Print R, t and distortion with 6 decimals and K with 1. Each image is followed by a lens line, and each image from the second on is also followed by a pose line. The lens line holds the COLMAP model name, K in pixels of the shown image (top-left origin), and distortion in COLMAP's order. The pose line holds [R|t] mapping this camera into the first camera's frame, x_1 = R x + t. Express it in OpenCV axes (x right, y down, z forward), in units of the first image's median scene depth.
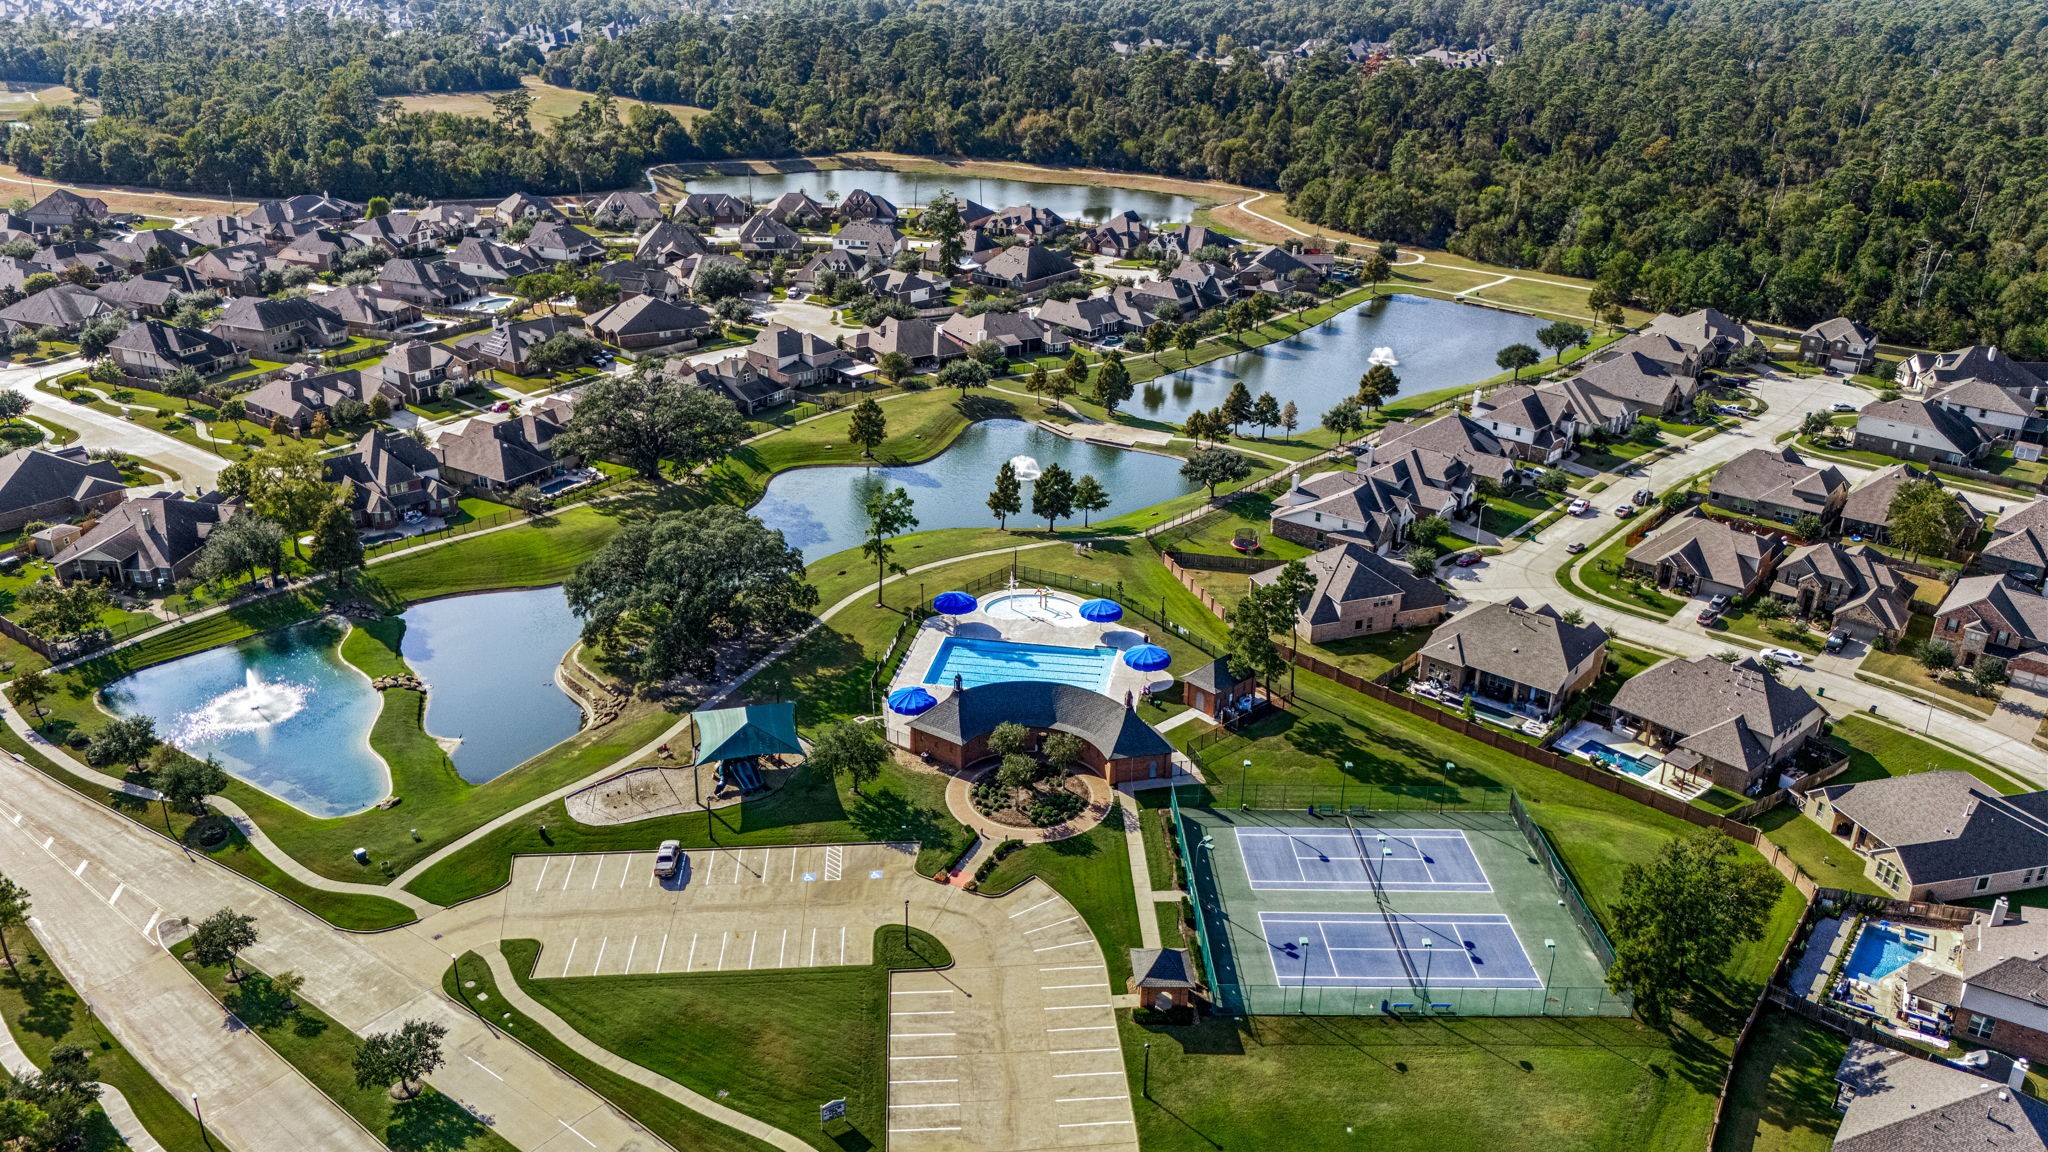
lens RADIAL K [[1469.6, 0, 1024.0], [0, 1469.6, 576.0], [0, 0, 1]] dist [0.043466, -0.031142]
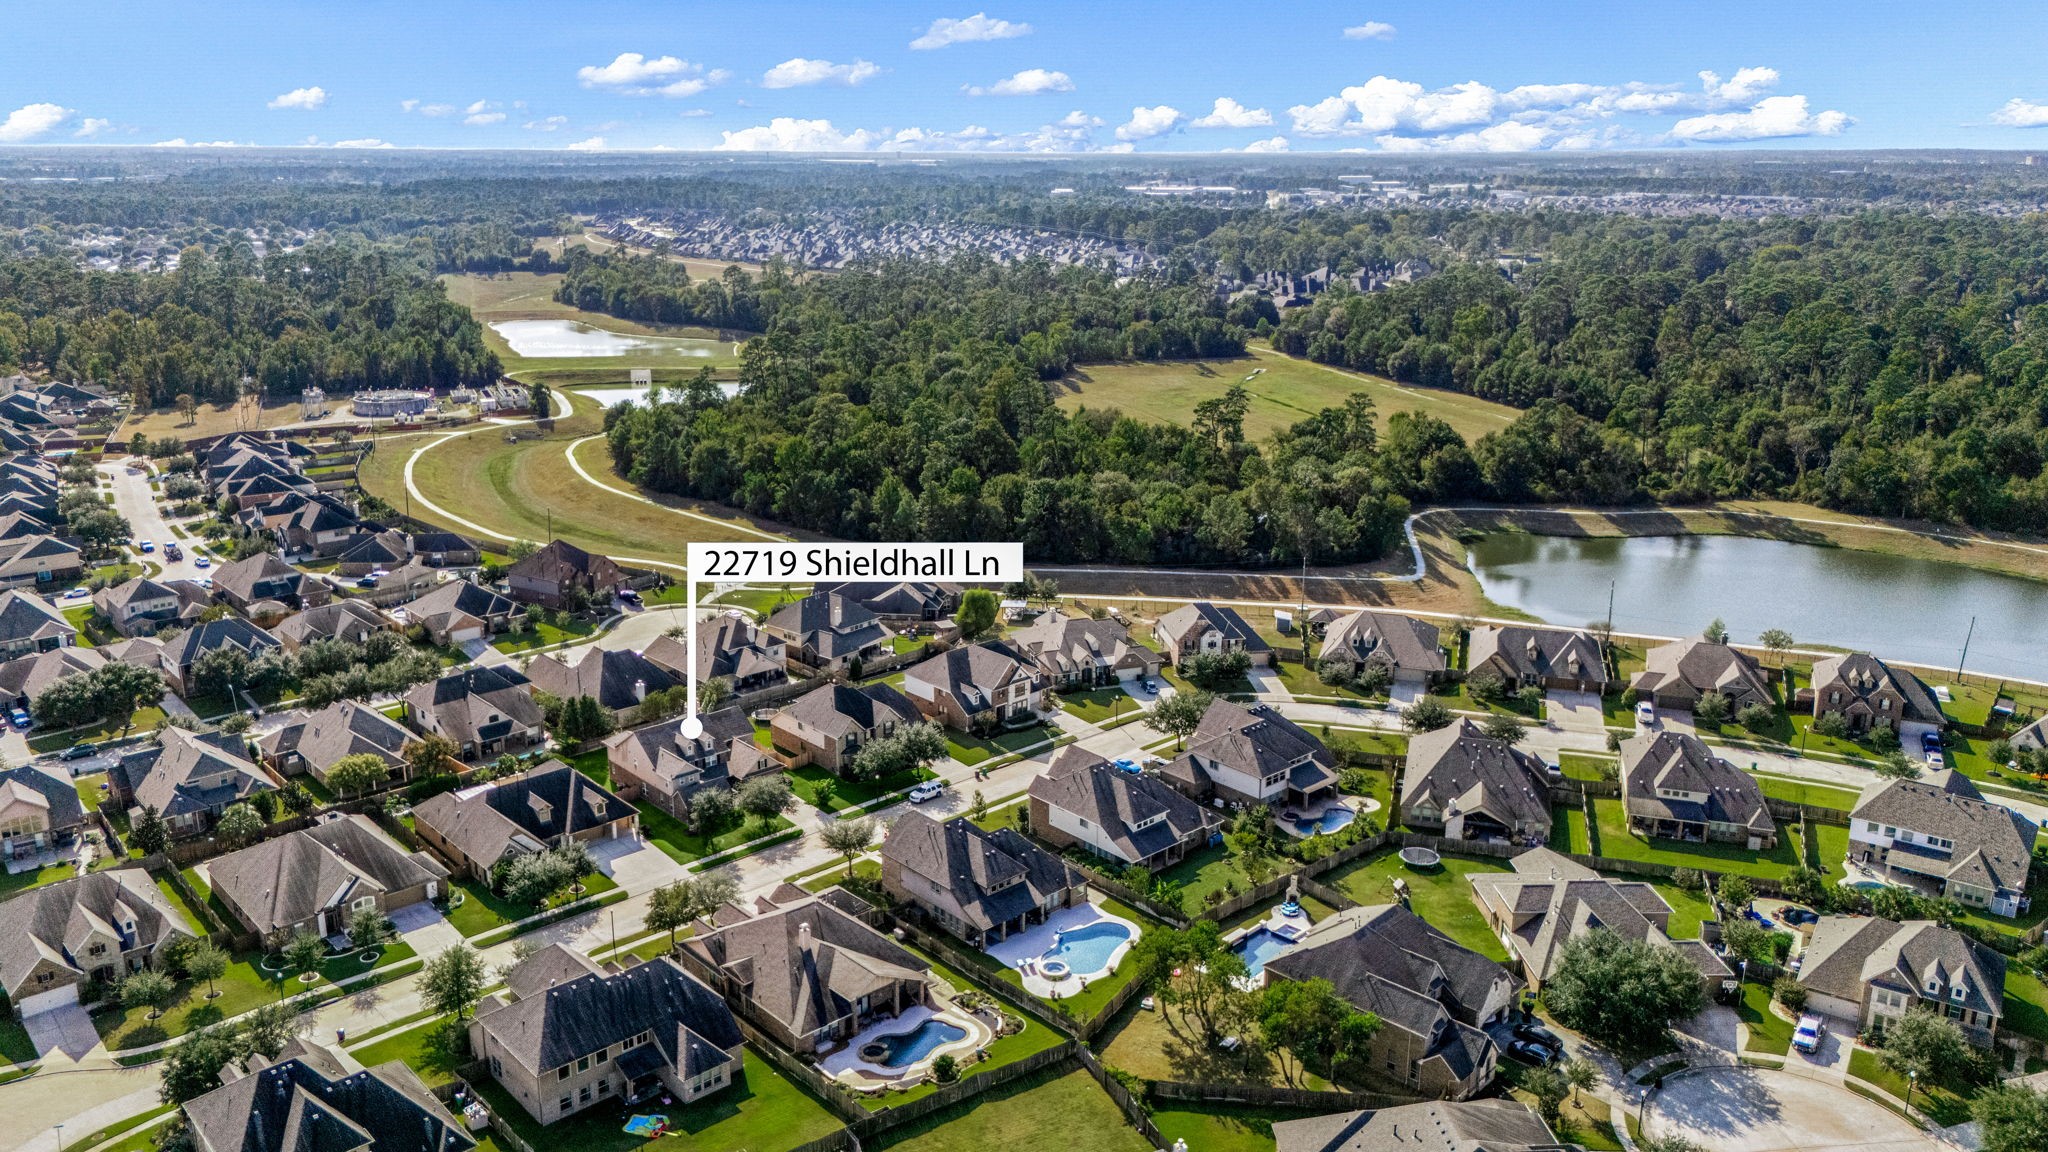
lens RADIAL K [[1469.6, 0, 1024.0], [0, 1469.6, 576.0], [0, 0, 1]] dist [0.043466, -0.031142]
pose [[0.893864, 0.109182, -0.434841, -0.114979], [-0.168837, 0.980467, -0.100885, -0.147763], [0.415333, 0.163595, 0.894838, 0.341092]]
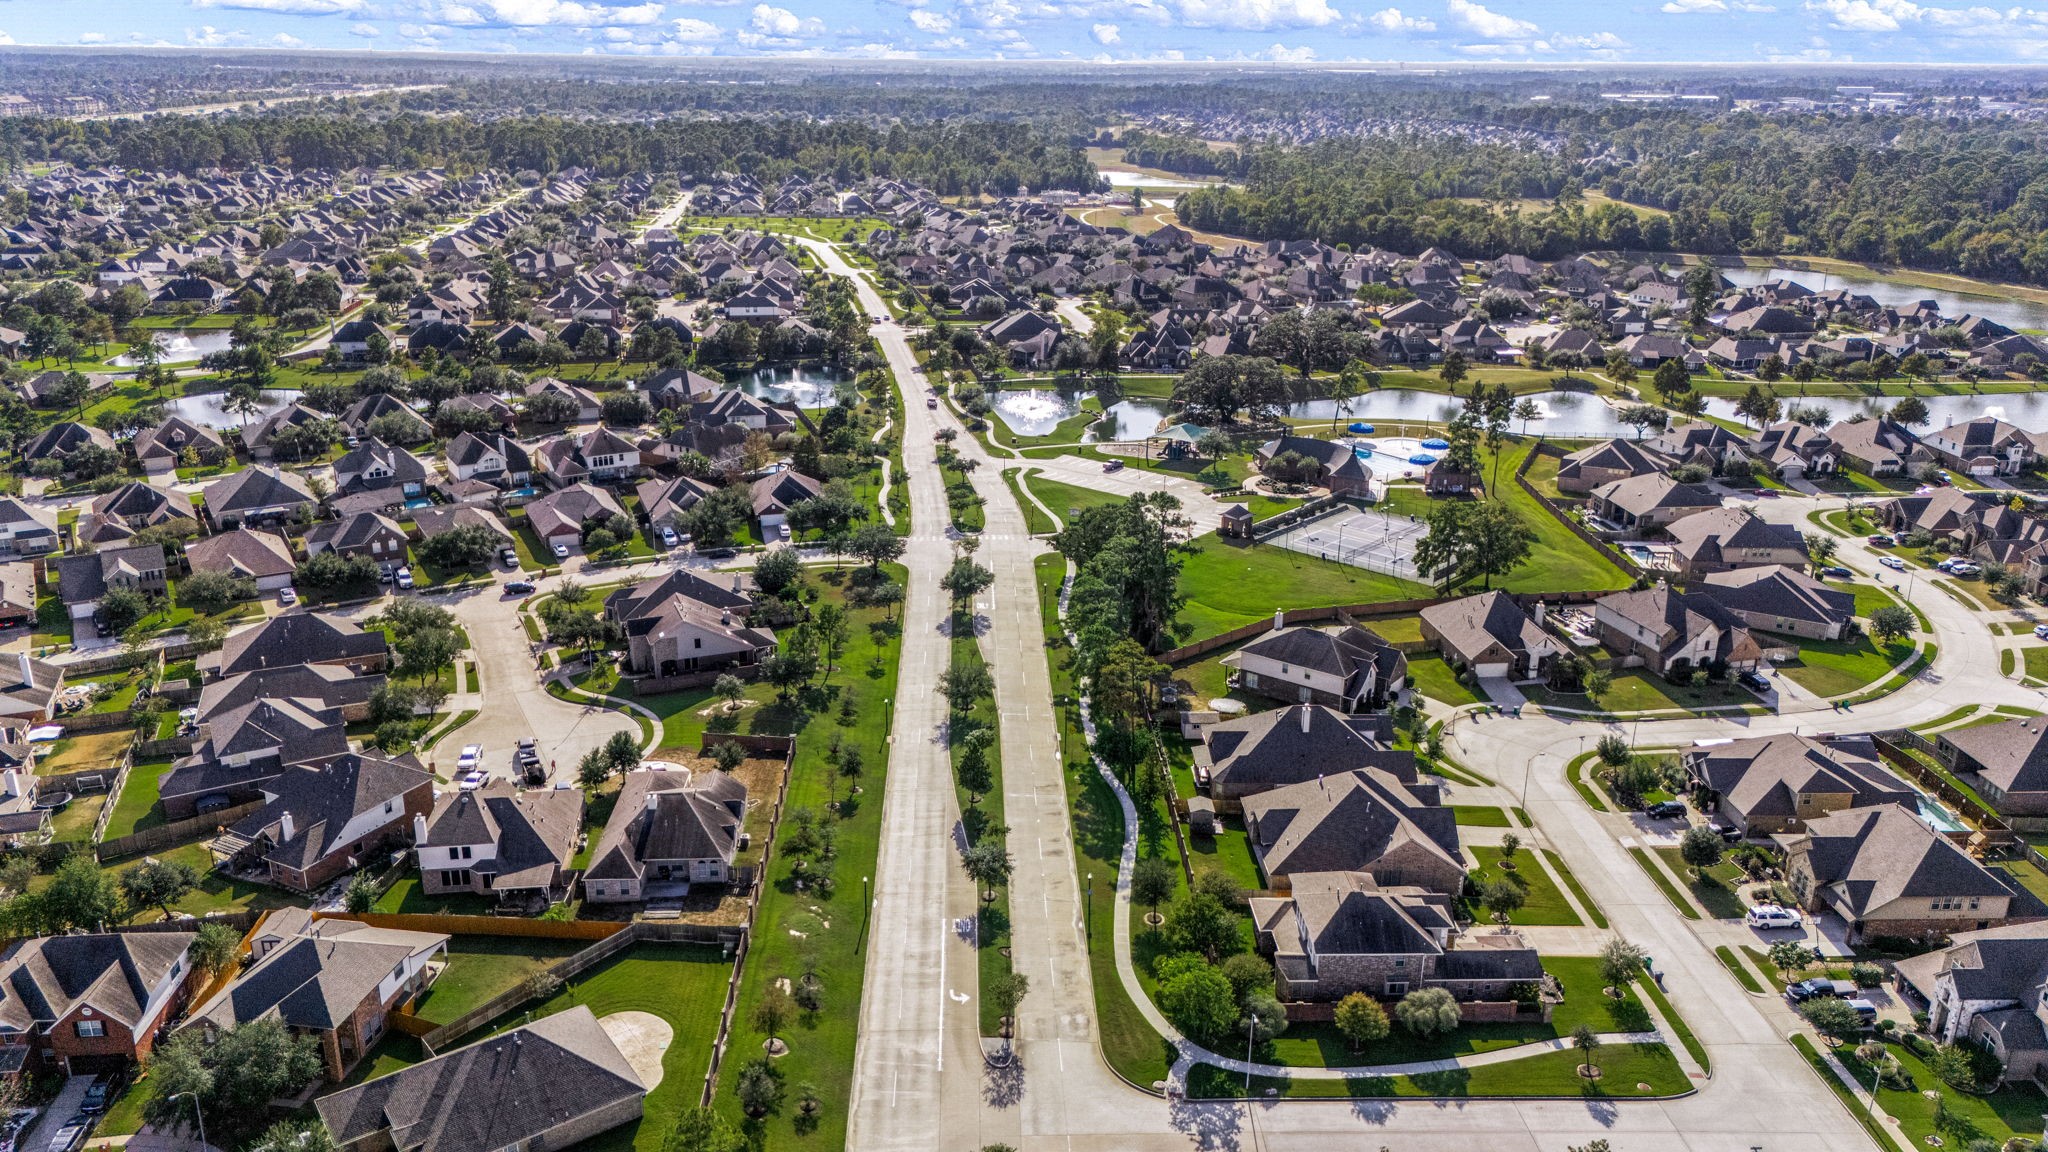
lens RADIAL K [[1490.7, 0, 1024.0], [0, 1490.7, 576.0], [0, 0, 1]] dist [0.048682, -0.090846]
pose [[0.706688, 0.216076, -0.673723, 0.287503], [-0.277611, 0.960545, 0.016871, 0.085692], [0.650787, 0.175110, 0.738791, -0.163552]]
